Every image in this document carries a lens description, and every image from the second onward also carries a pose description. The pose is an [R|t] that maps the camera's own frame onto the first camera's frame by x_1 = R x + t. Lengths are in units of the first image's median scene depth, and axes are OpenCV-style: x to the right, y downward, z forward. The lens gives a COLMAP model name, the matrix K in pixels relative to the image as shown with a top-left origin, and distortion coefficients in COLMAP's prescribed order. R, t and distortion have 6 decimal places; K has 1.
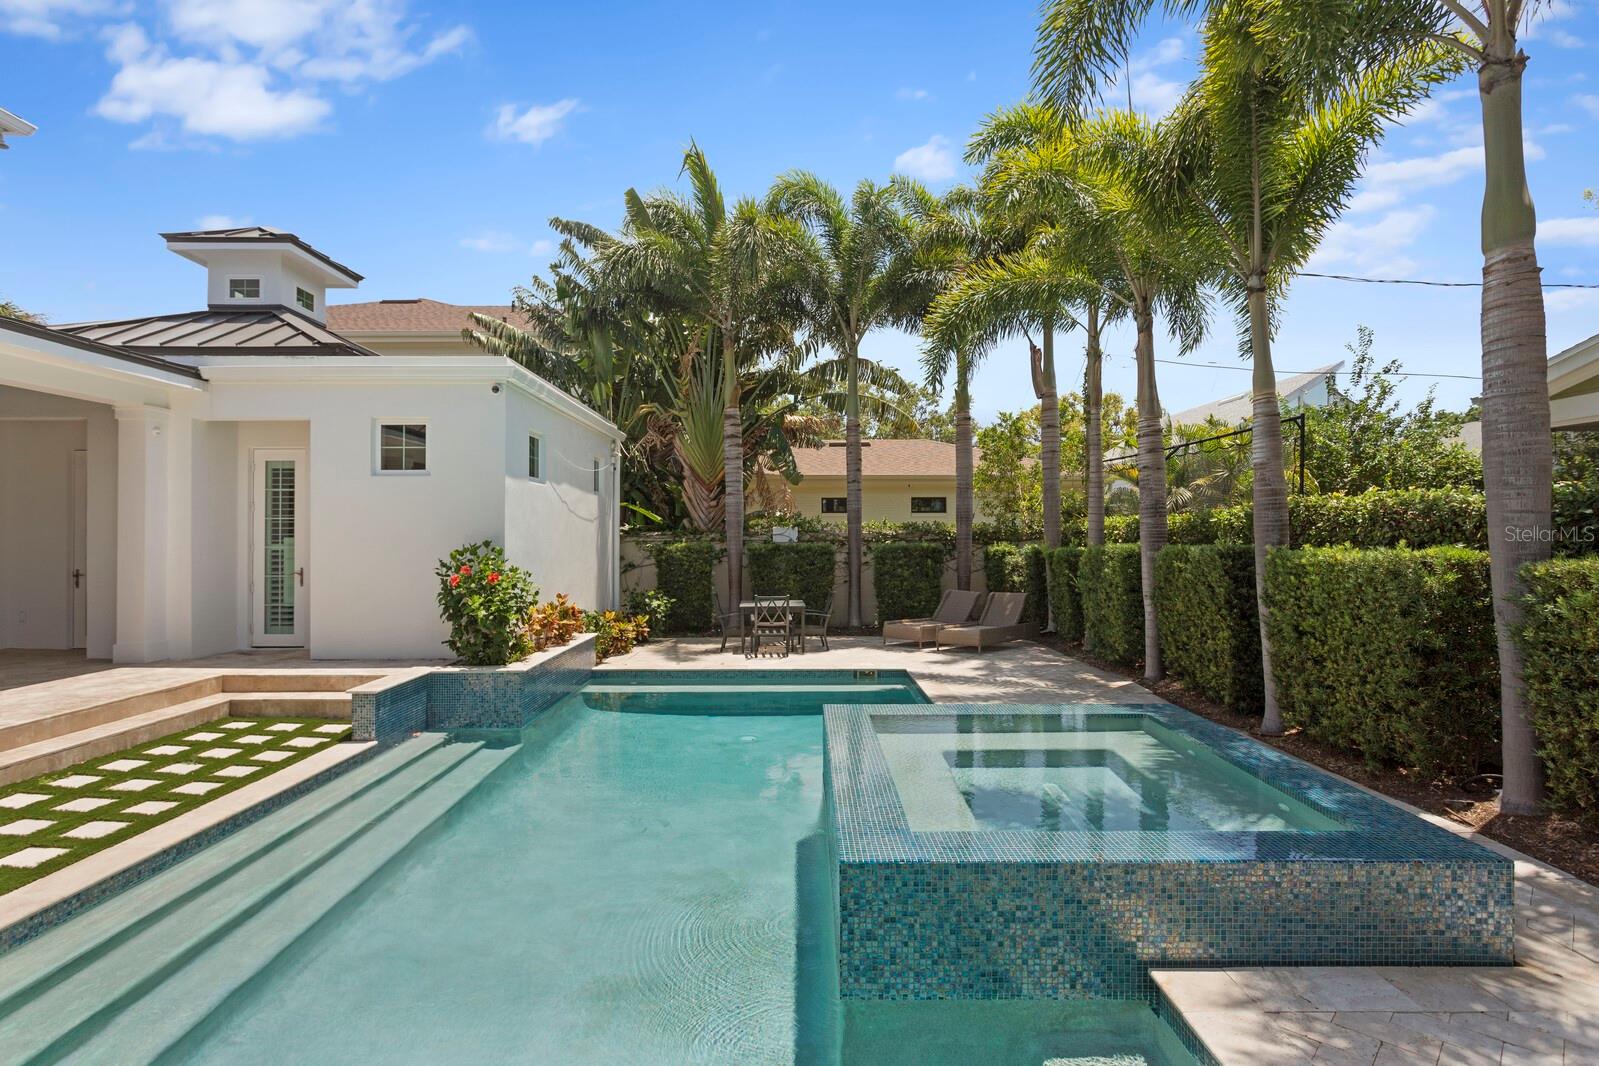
lens RADIAL K [[797.8, 0, 792.8], [0, 797.8, 528.9], [0, 0, 1]] dist [-0.005187, 0.000970]
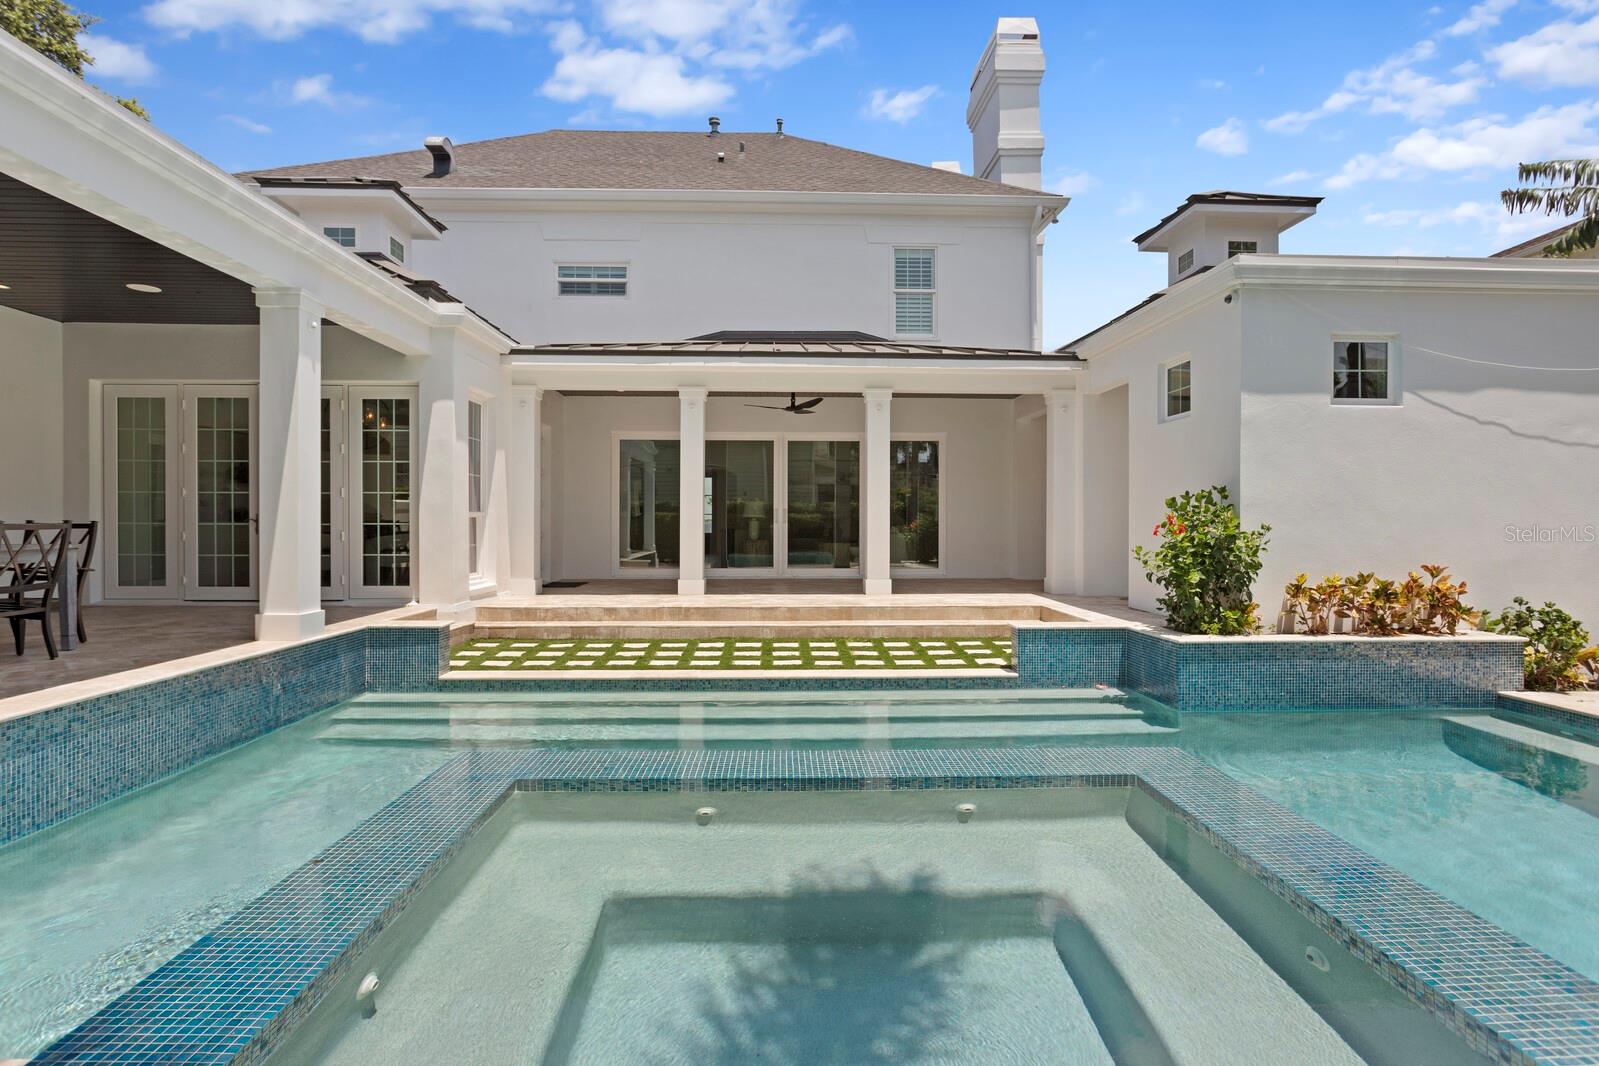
lens RADIAL K [[797.0, 0, 811.9], [0, 797.0, 523.4], [0, 0, 1]] dist [-0.002283, -0.000071]
pose [[0.053636, -0.004043, -0.998552, 0.493618], [0.001584, 0.999991, -0.003964, 0.070043], [0.998559, -0.001370, 0.053642, 0.651522]]
